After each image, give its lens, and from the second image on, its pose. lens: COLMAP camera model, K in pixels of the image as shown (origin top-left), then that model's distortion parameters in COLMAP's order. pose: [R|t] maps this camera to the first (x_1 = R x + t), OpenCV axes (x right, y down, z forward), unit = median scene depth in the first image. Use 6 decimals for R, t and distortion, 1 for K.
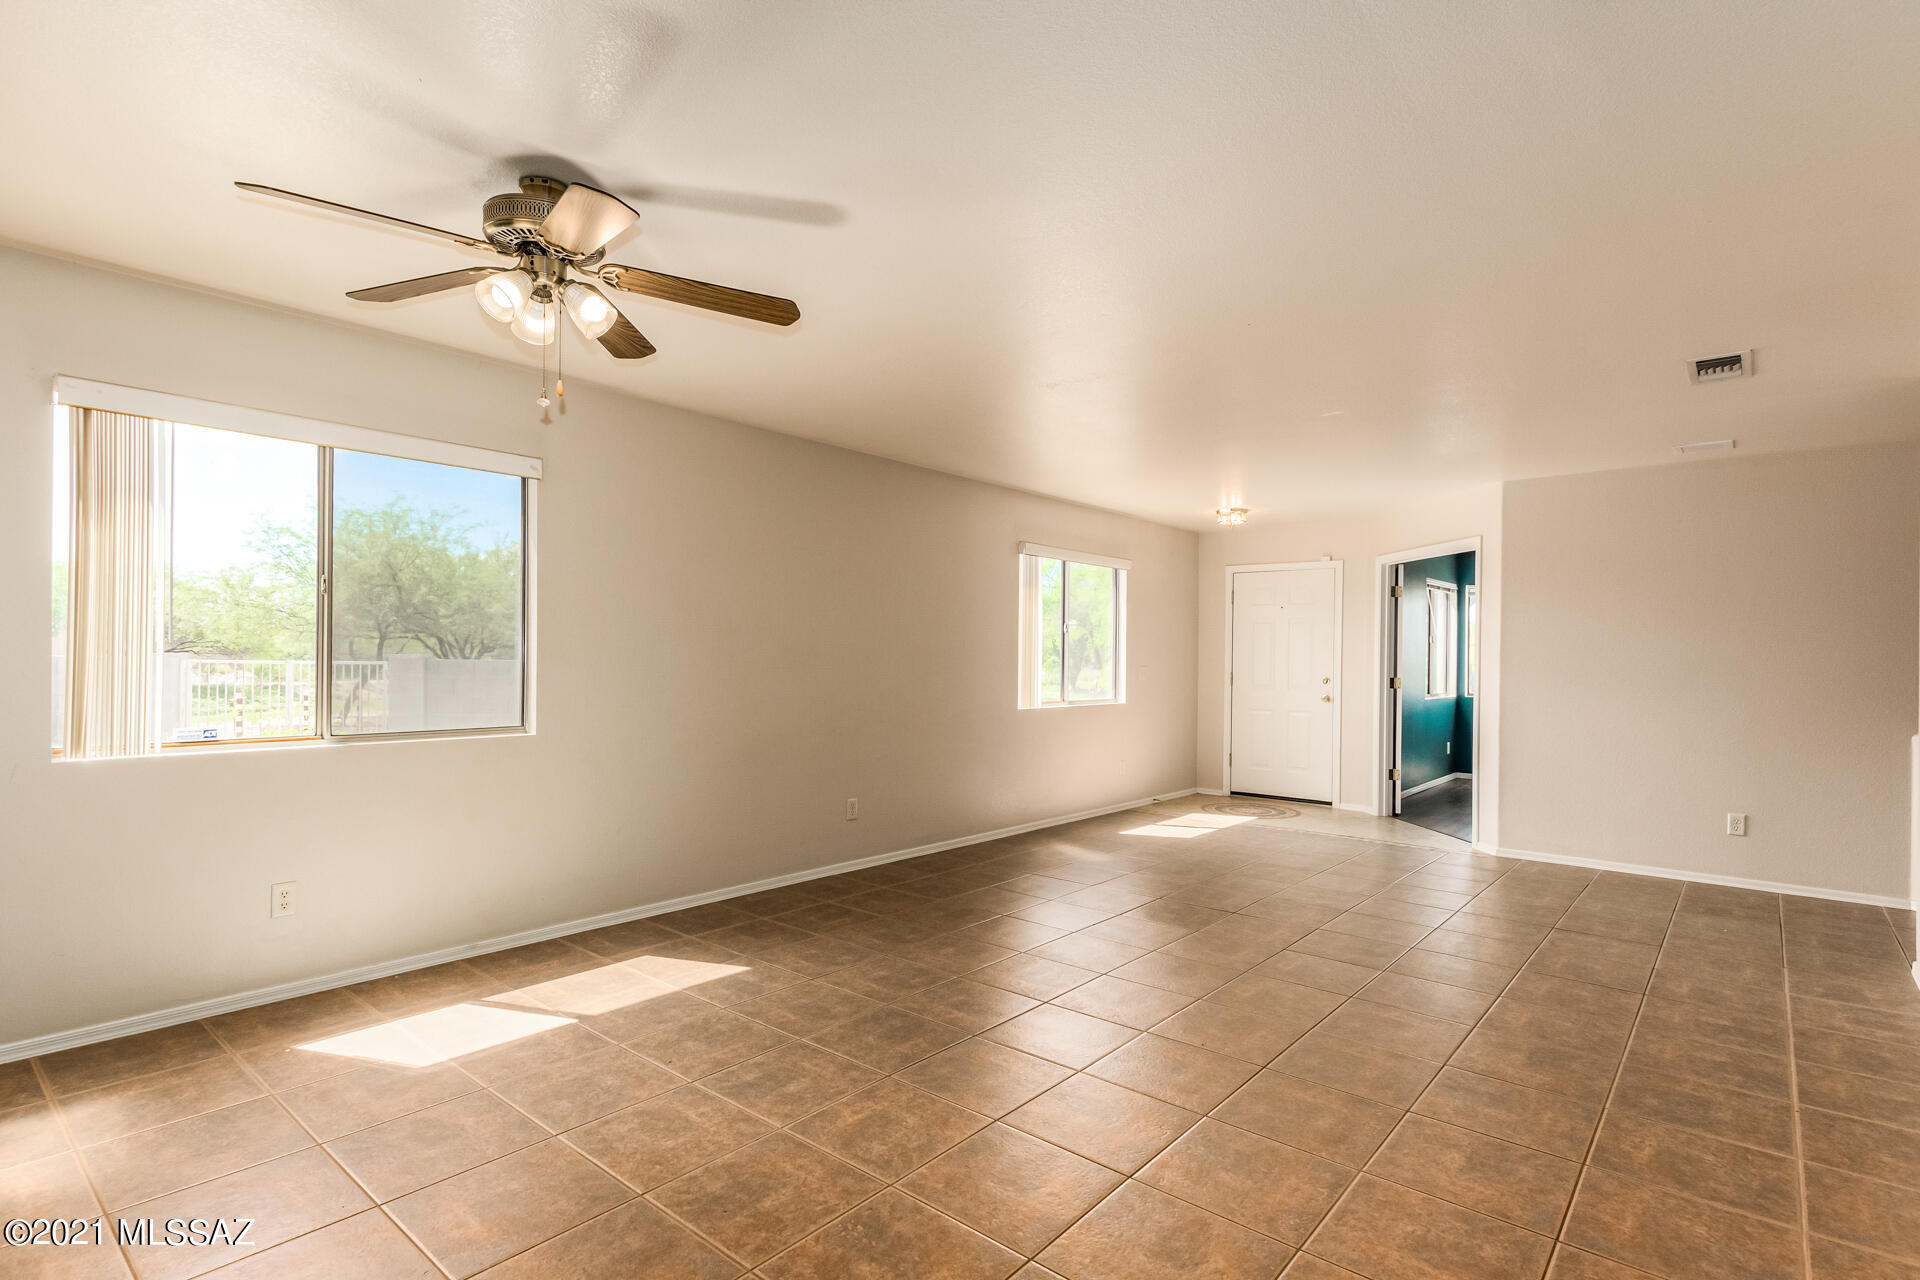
lens RADIAL K [[931.9, 0, 951.1], [0, 931.9, 654.2], [0, 0, 1]] dist [0.012130, -0.000877]
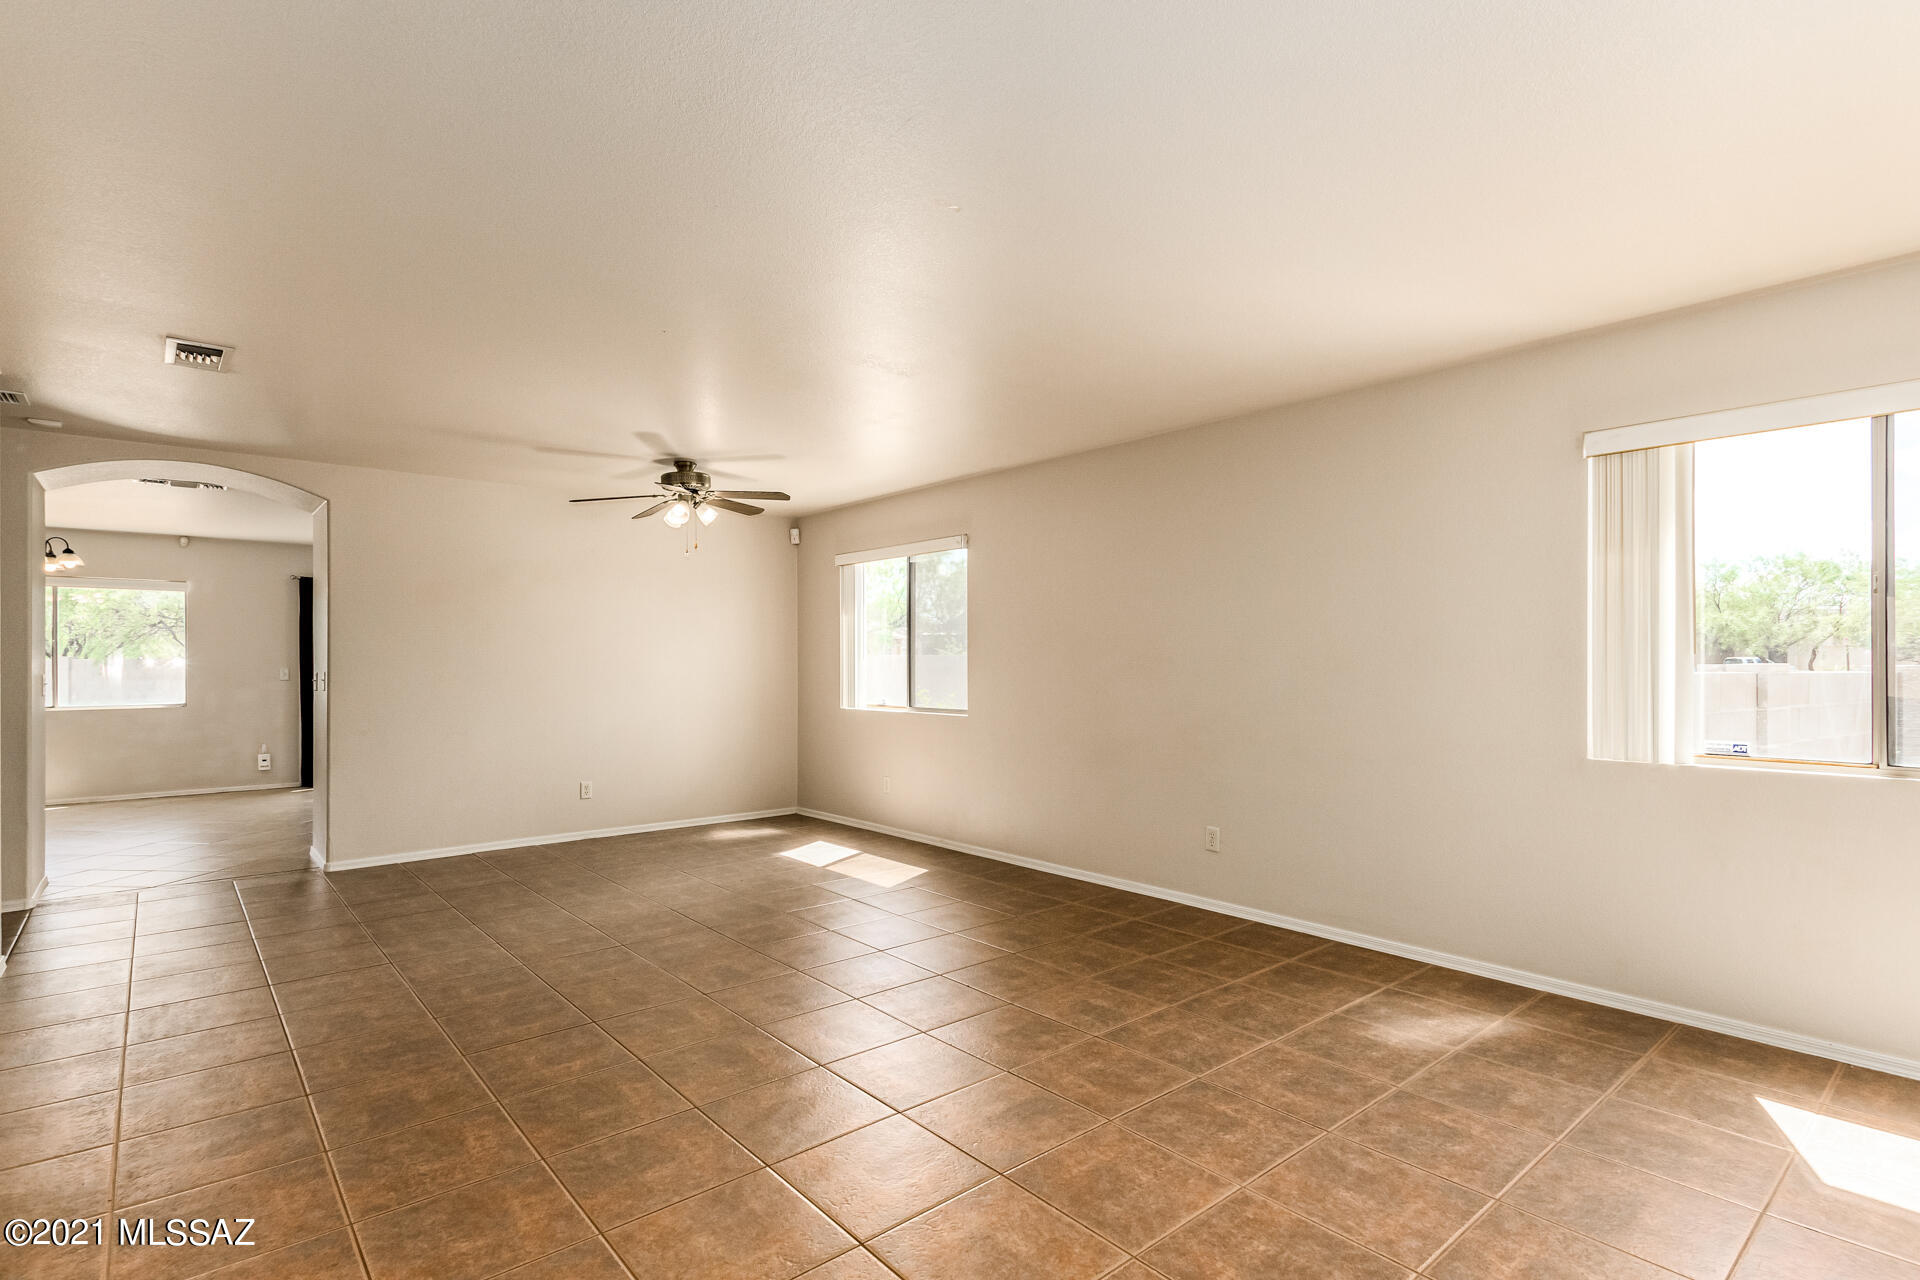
lens RADIAL K [[931.9, 0, 965.2], [0, 931.9, 651.1], [0, 0, 1]] dist [0.012130, -0.000877]
pose [[-0.145954, -0.022918, -0.989026, 0.961886], [0.003015, 0.999717, -0.023611, 0.015598], [0.989287, -0.006428, -0.145844, 1.109502]]
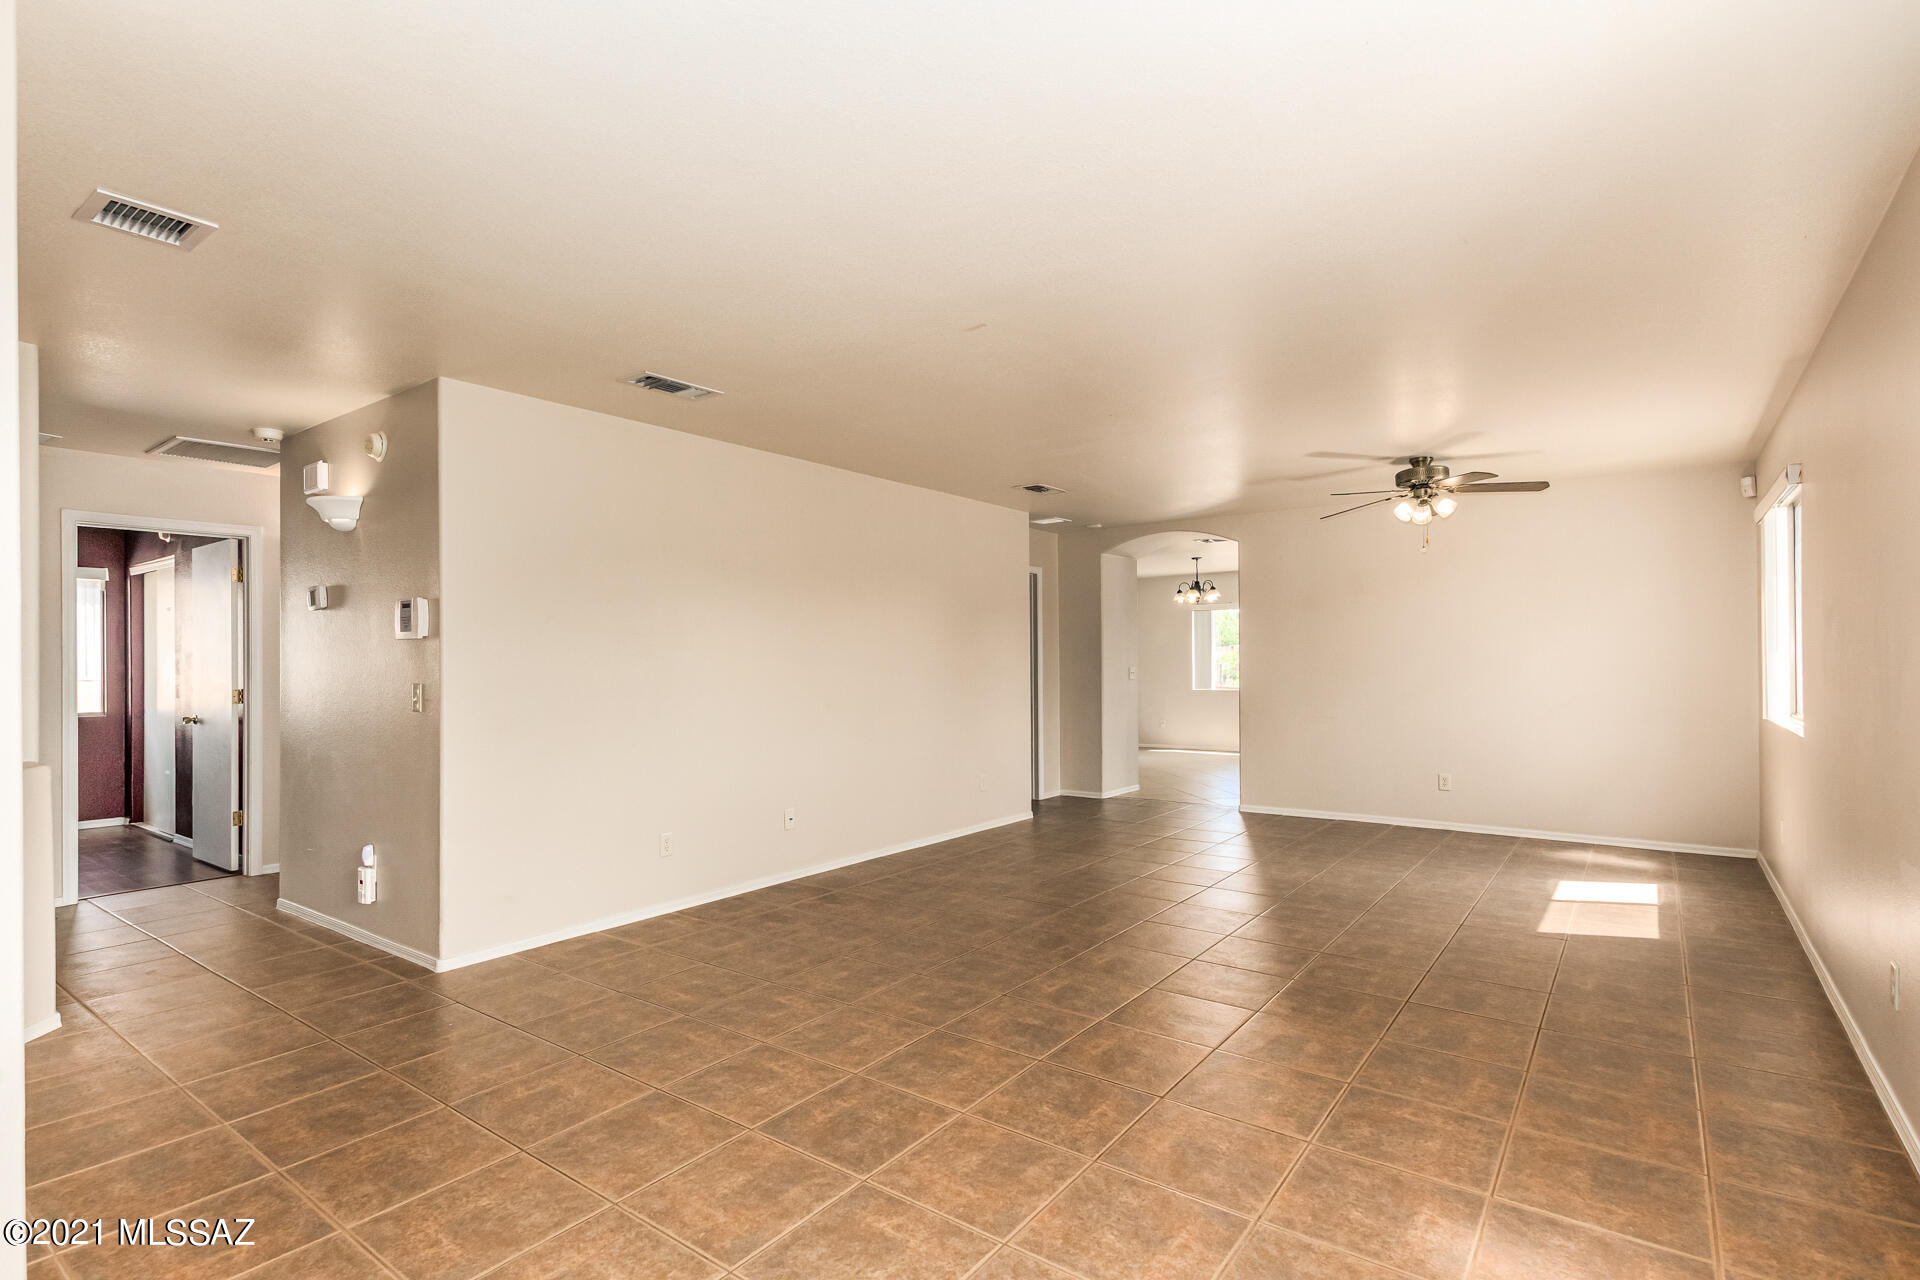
lens RADIAL K [[931.9, 0, 950.1], [0, 931.9, 654.6], [0, 0, 1]] dist [0.012130, -0.000877]
pose [[-0.997750, -0.003572, -0.066944, 0.484936], [-0.002835, 0.999934, -0.011103, 0.010521], [0.066979, -0.010889, -0.997695, 1.769625]]
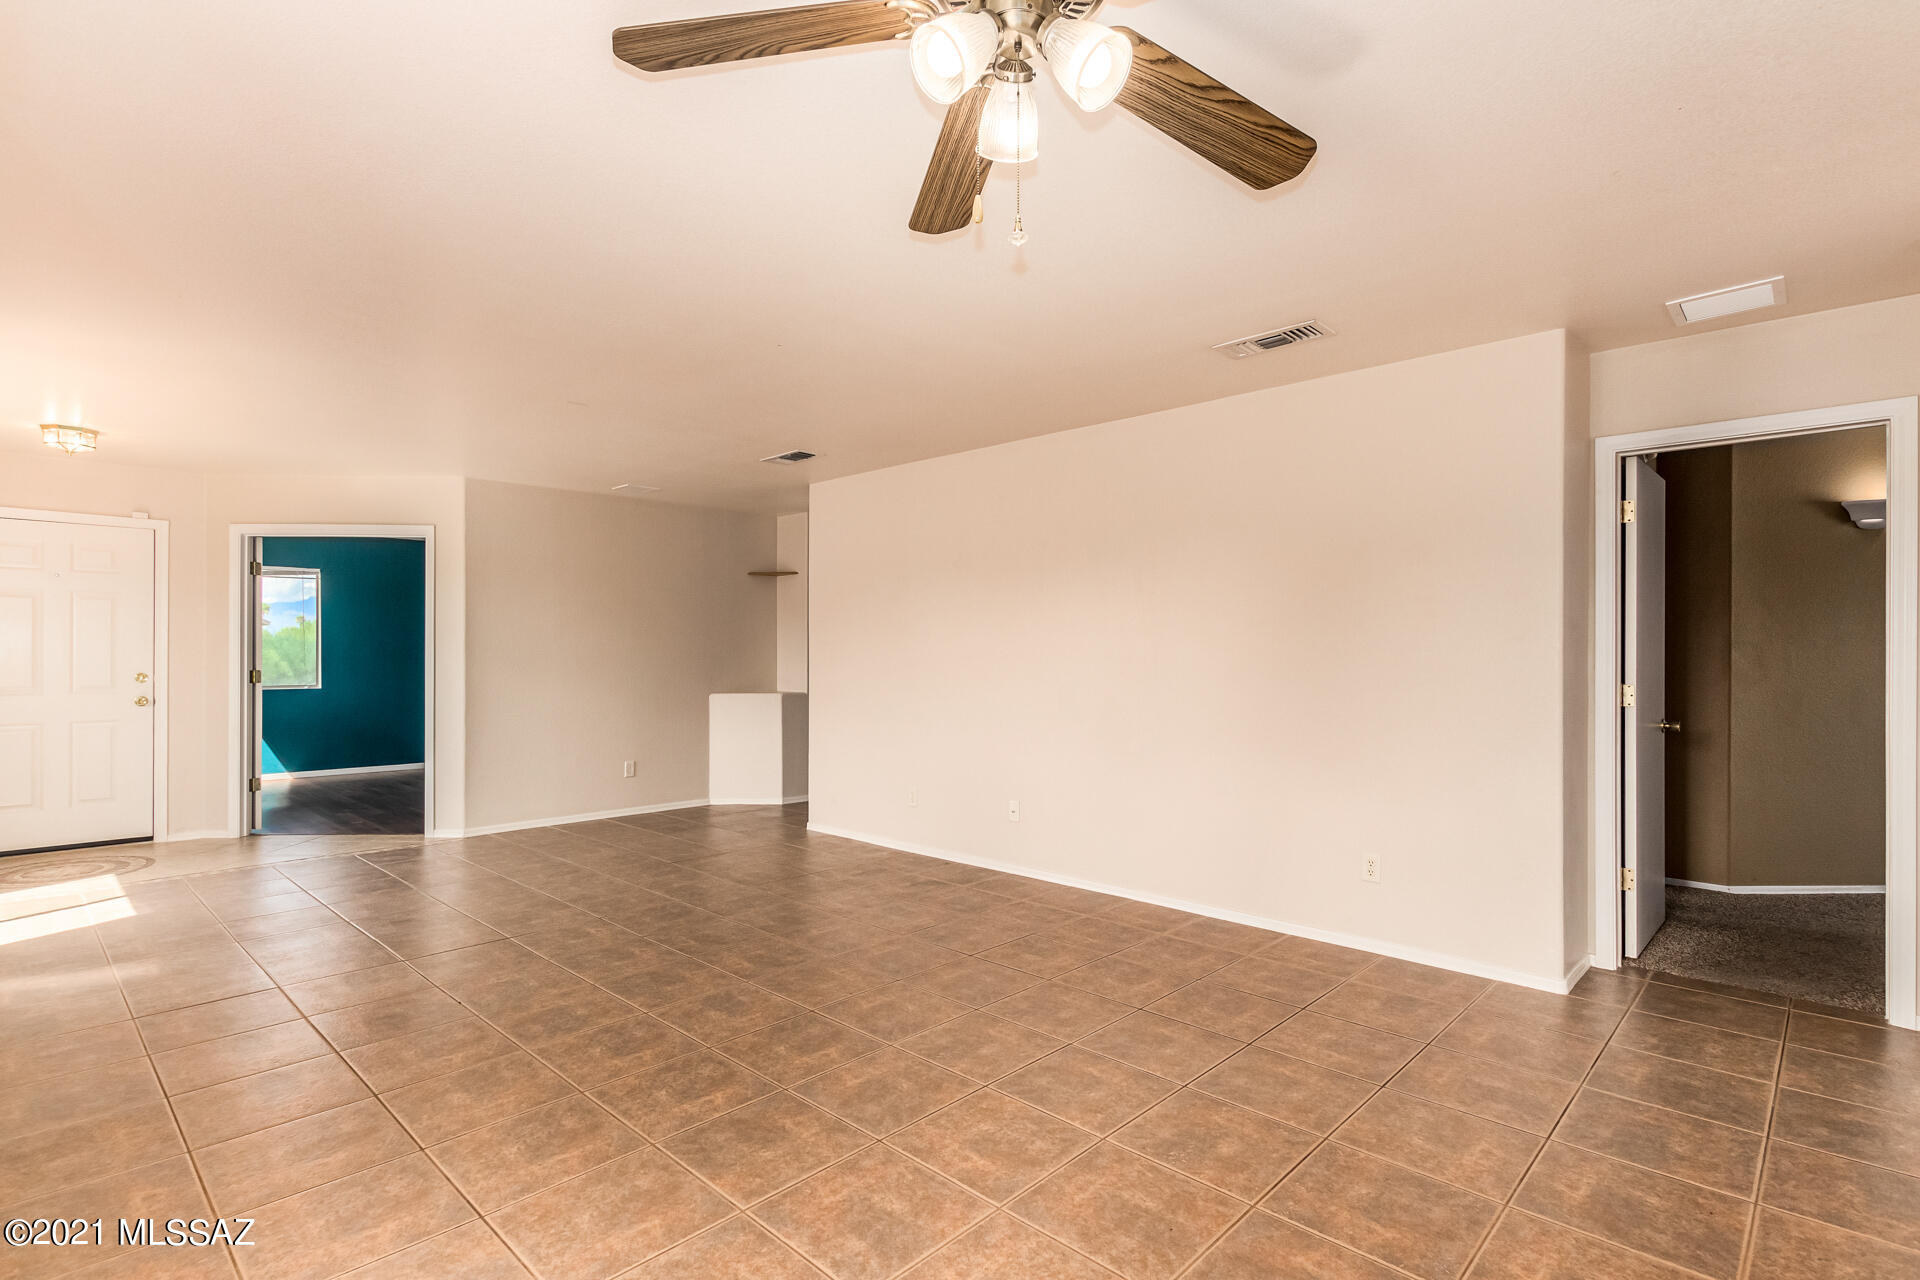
lens RADIAL K [[931.9, 0, 951.0], [0, 931.9, 639.0], [0, 0, 1]] dist [0.012130, -0.000877]
pose [[0.061511, 0.001170, 0.998106, -0.576804], [-0.002049, 0.999997, -0.001046, -0.005518], [-0.998104, -0.001981, 0.061513, 0.552386]]
